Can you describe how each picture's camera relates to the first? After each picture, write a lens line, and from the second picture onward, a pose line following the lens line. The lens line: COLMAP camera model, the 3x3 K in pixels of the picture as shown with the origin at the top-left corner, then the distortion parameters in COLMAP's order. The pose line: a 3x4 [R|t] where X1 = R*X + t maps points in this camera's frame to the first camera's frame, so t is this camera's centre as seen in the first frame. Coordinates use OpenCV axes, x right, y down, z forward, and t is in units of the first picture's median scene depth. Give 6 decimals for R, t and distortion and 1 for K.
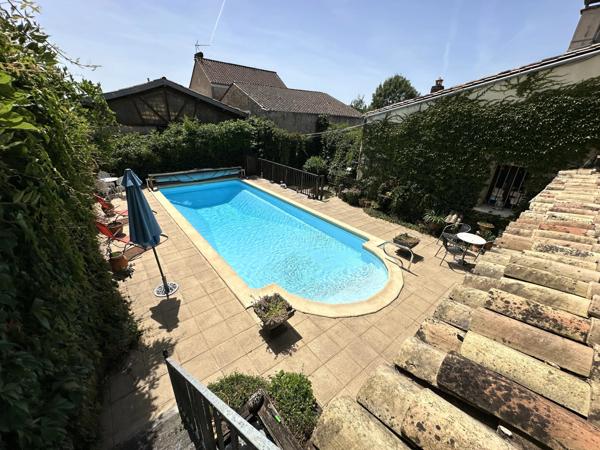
lens RADIAL K [[240.1, 0, 299.3], [0, 240.1, 224.6], [0, 0, 1]] dist [-0.001634, -0.000126]
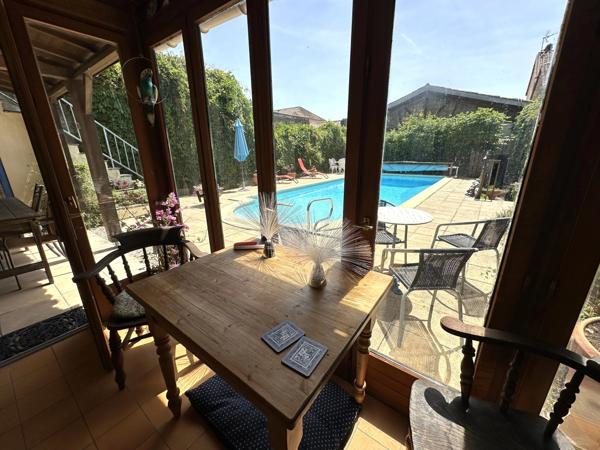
lens RADIAL K [[240.1, 0, 299.2], [0, 240.1, 222.8], [0, 0, 1]] dist [-0.001634, -0.000126]
pose [[0.223351, 0.231321, -0.946892, 0.589292], [-0.369090, 0.919168, 0.137488, 0.041842], [0.902157, 0.318780, 0.290676, 0.427809]]
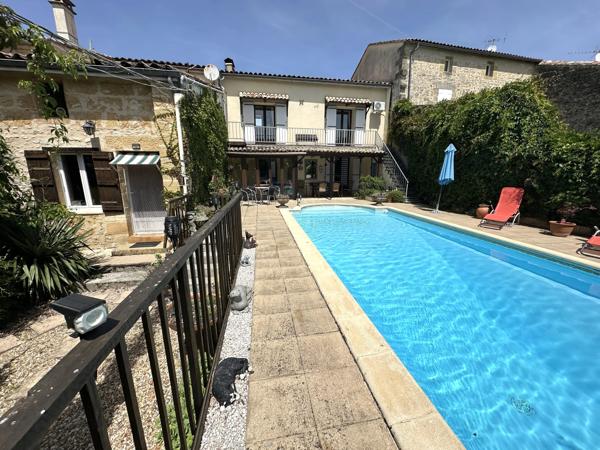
lens RADIAL K [[240.1, 0, 302.2], [0, 240.1, 223.2], [0, 0, 1]] dist [-0.001634, -0.000126]
pose [[-0.878125, -0.148703, 0.454736, -0.222723], [0.152780, 0.813549, 0.561067, -0.390975], [-0.453382, 0.562161, -0.691679, 1.277091]]
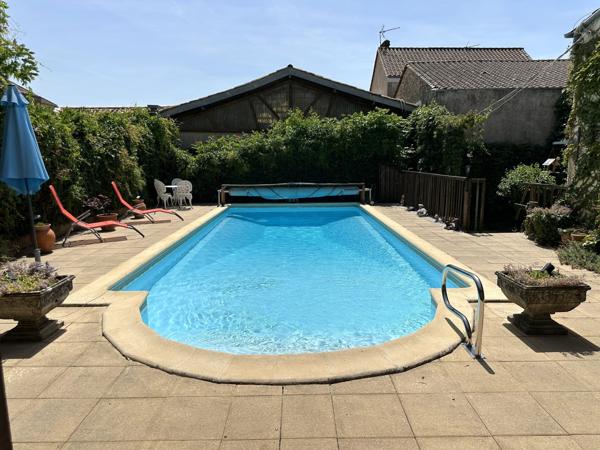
lens RADIAL K [[422.3, 0, 299.5], [0, 422.3, 233.8], [0, 0, 1]] dist [0.041947, -0.047205]
pose [[0.779313, 0.057531, -0.623988, 0.331732], [-0.212901, 0.960851, -0.177307, 0.103259], [0.589359, 0.271025, 0.761052, 0.229691]]
